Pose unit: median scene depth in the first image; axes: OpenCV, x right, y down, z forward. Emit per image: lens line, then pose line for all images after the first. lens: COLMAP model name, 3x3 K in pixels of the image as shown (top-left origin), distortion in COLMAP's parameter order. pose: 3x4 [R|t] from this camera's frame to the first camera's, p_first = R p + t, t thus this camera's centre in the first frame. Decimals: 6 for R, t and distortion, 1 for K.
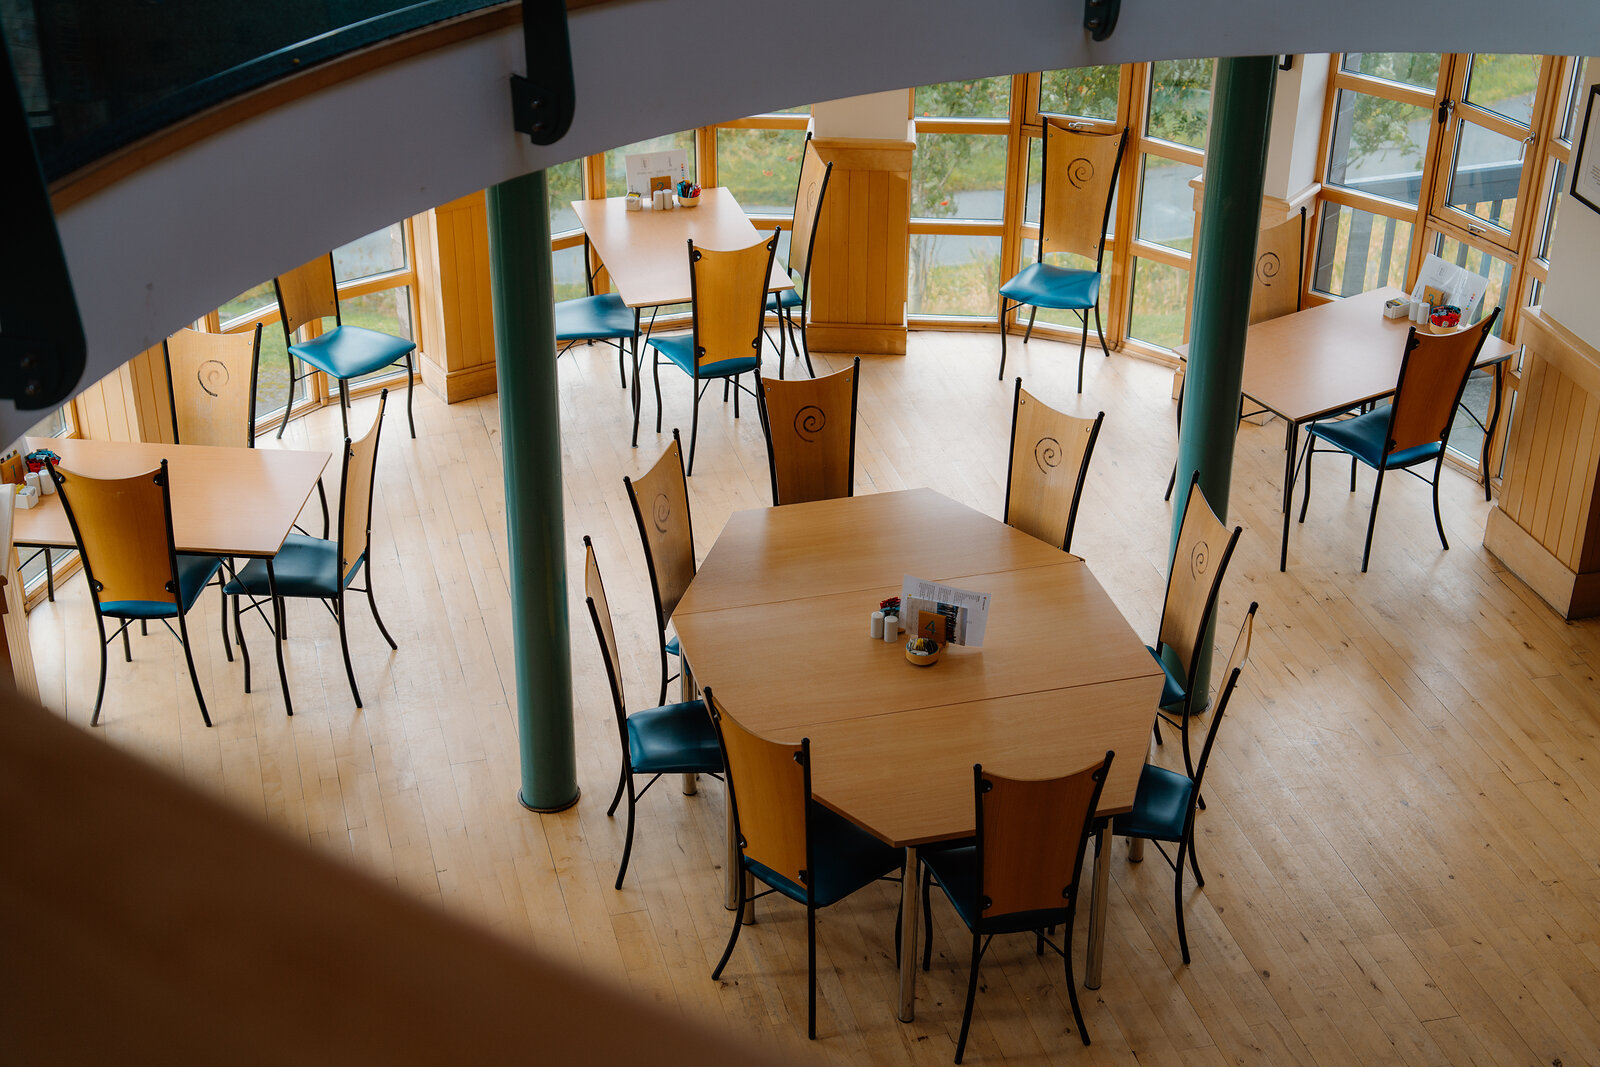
lens RADIAL K [[2385.5, 0, 815.3], [0, 2385.5, 489.9], [0, 0, 1]] dist [0.026527, 0.503799]
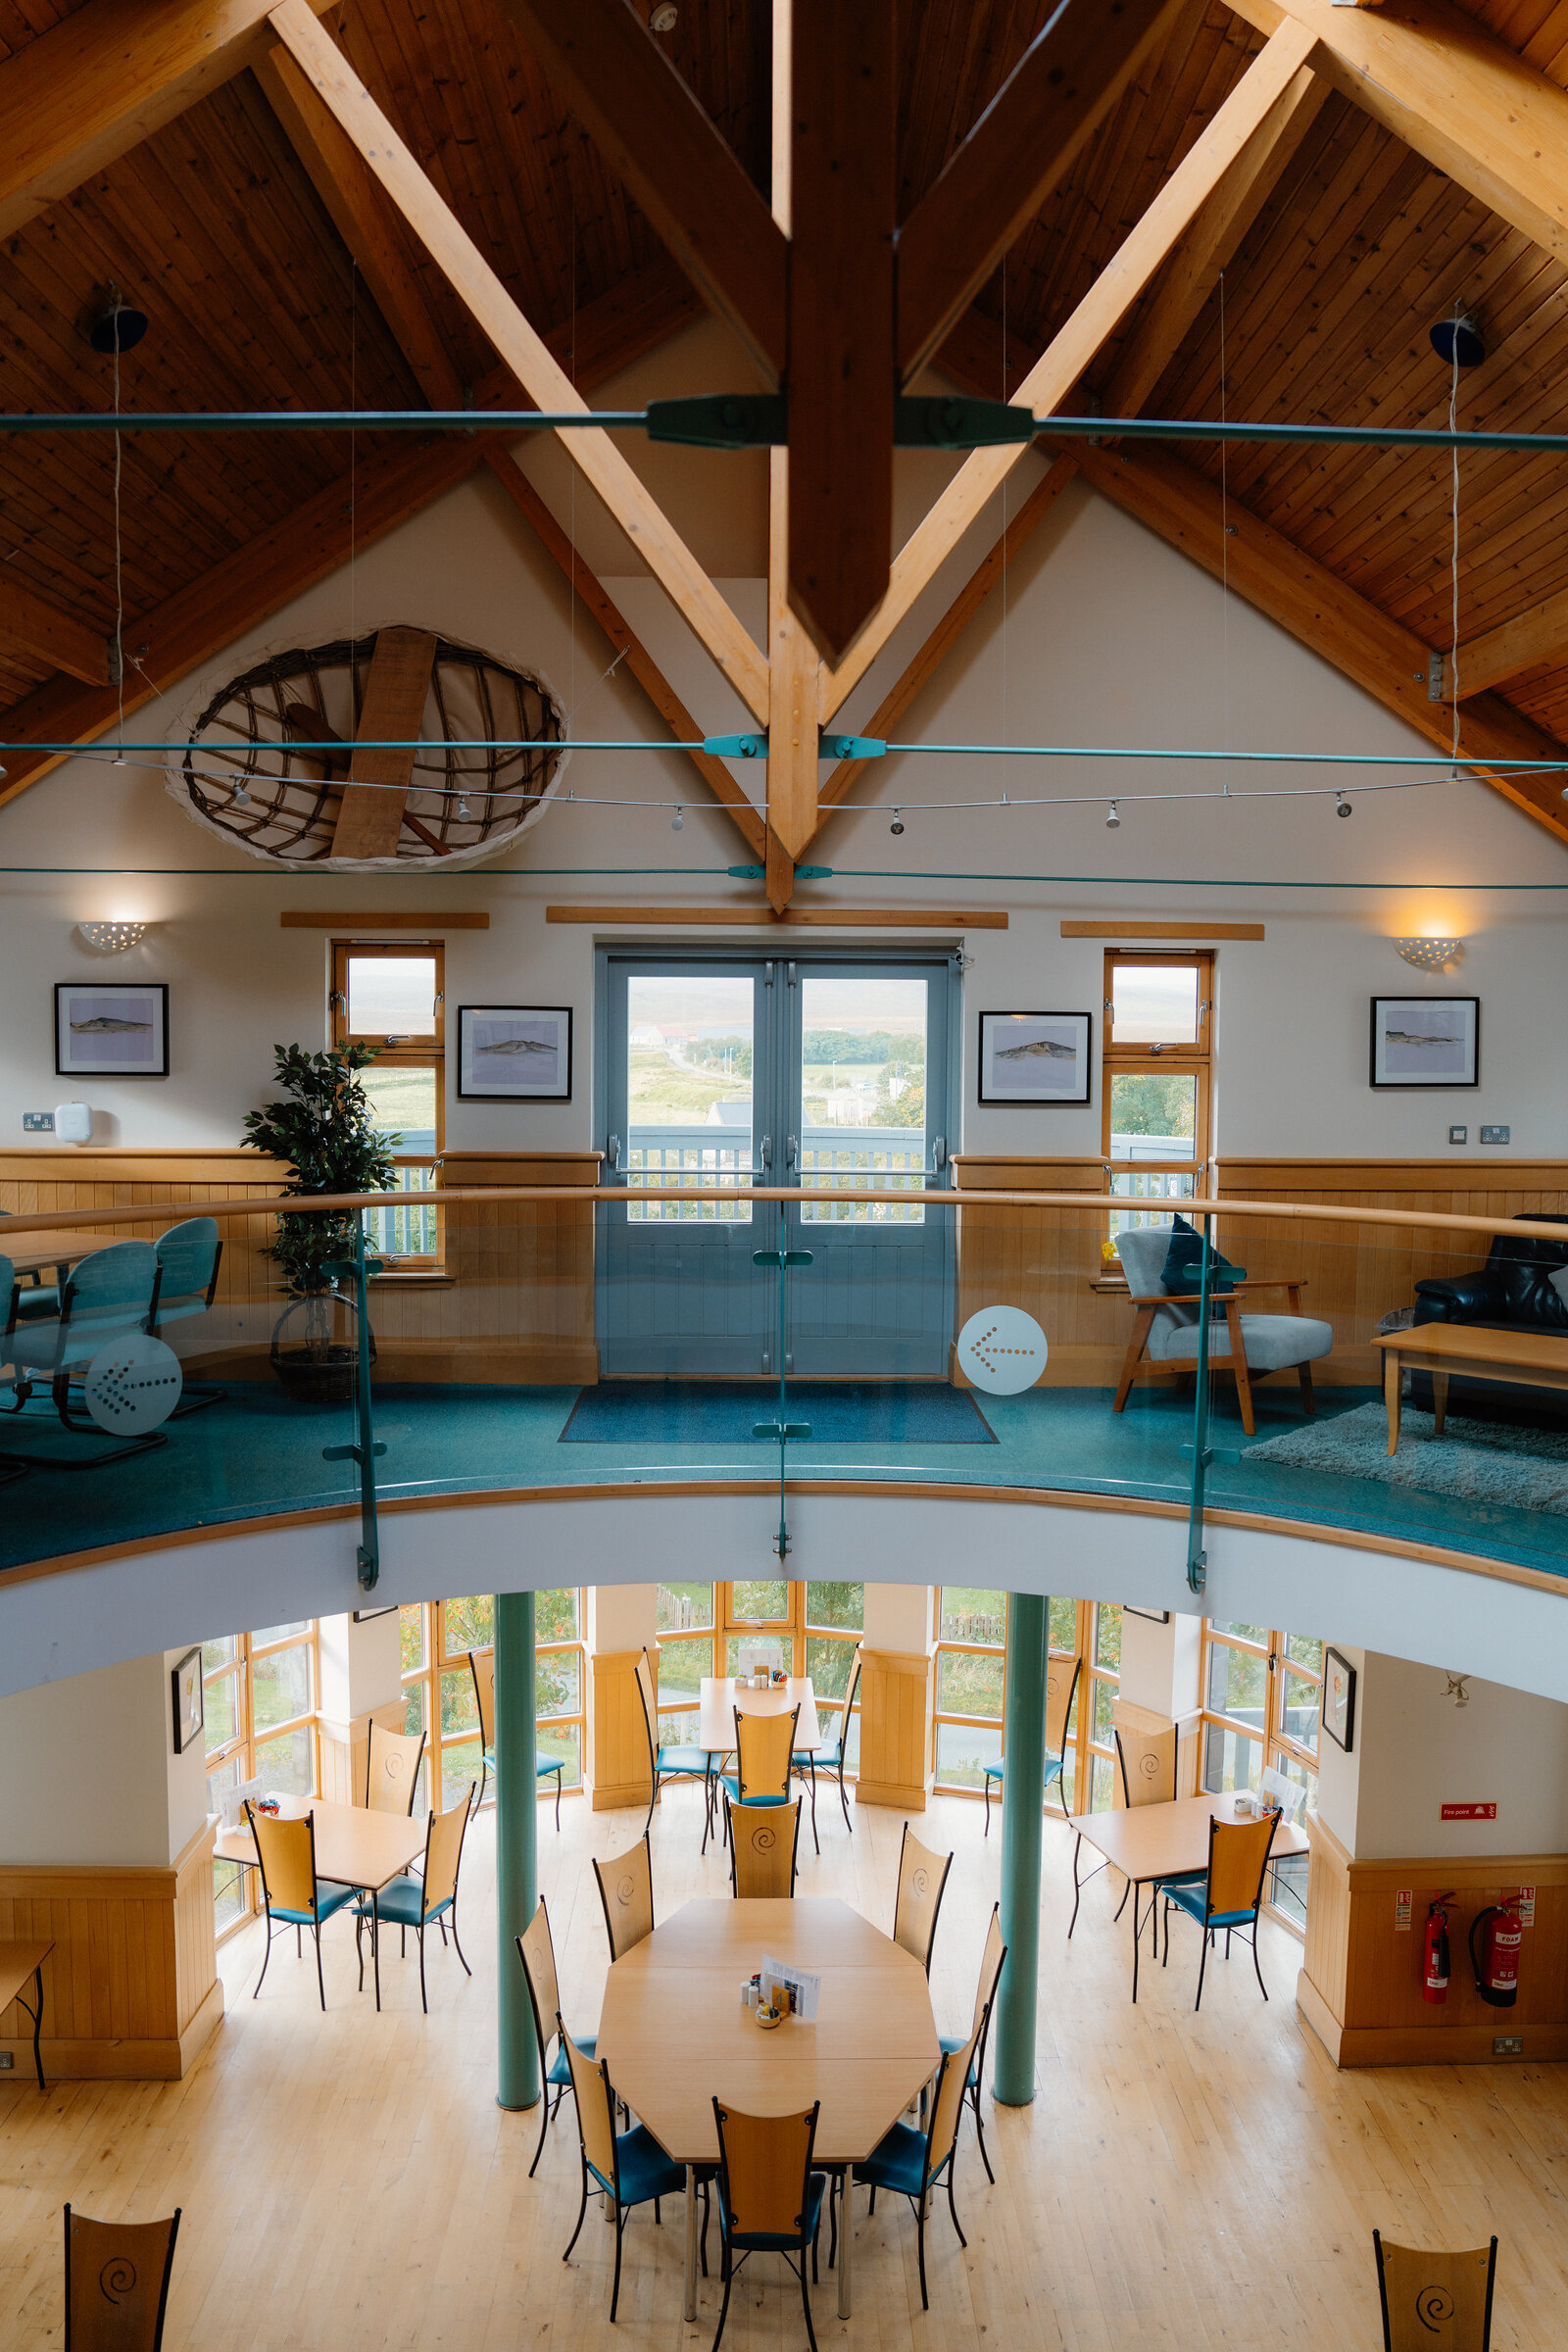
lens RADIAL K [[1629.5, 0, 846.7], [0, 1629.5, 1175.3], [0, 0, 1]] dist [-0.041851, 0.004696]
pose [[0.974829, 0.018351, -0.222198, 0.270754], [-0.112659, 0.900560, -0.419881, 0.015498], [0.192397, 0.434344, 0.879959, -0.011449]]
